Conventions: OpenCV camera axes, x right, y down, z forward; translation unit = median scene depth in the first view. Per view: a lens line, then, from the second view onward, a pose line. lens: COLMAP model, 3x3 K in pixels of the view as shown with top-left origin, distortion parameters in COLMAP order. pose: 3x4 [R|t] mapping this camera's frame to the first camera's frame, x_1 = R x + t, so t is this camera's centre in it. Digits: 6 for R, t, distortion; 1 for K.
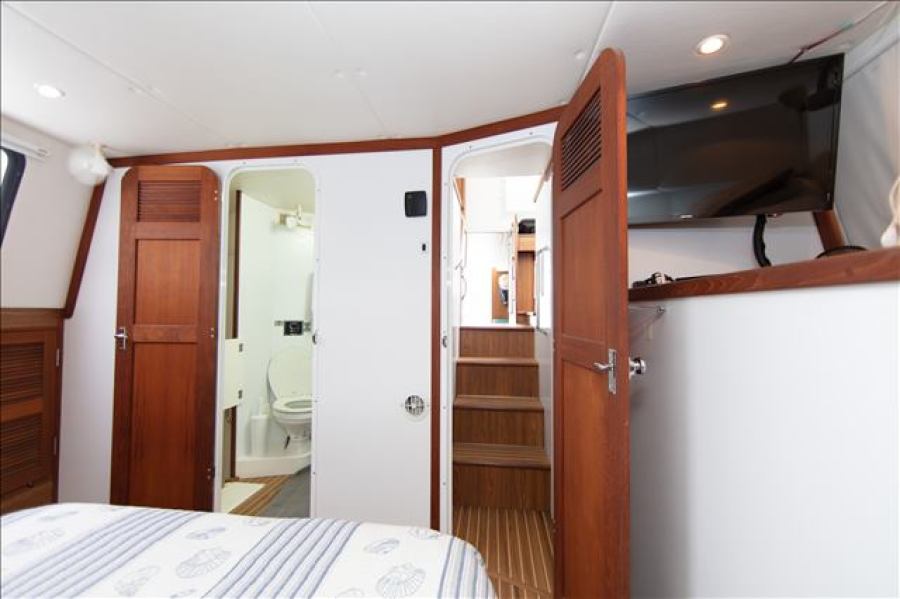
lens RADIAL K [[354.8, 0, 454.0], [0, 354.8, 299.5], [0, 0, 1]] dist [-0.002708, 0.000033]
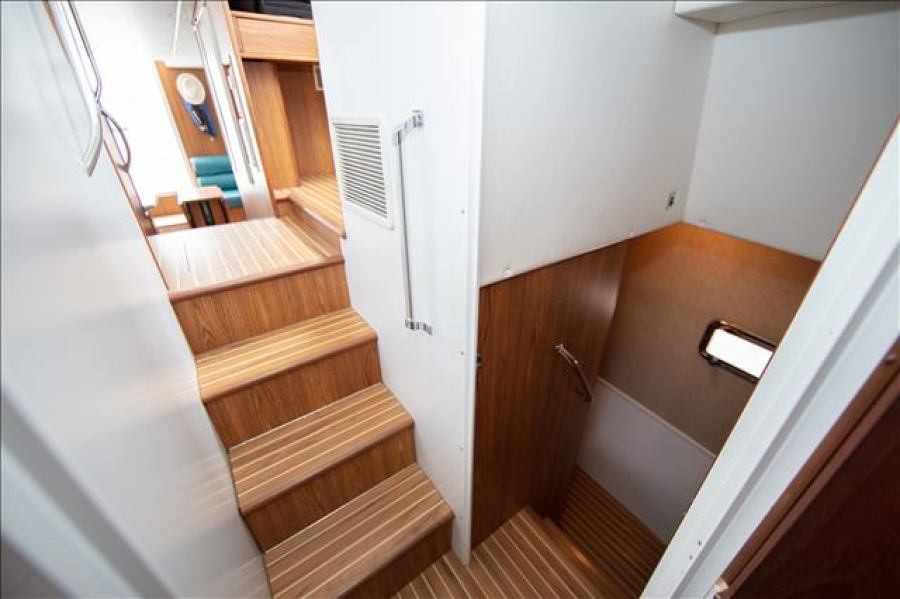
lens RADIAL K [[354.8, 0, 454.0], [0, 354.8, 299.5], [0, 0, 1]] dist [-0.002708, 0.000033]
pose [[0.735659, -0.331786, 0.590528, 0.015622], [-0.020108, 0.860737, 0.508652, -0.136335], [-0.677054, -0.386069, 0.626538, 0.529045]]
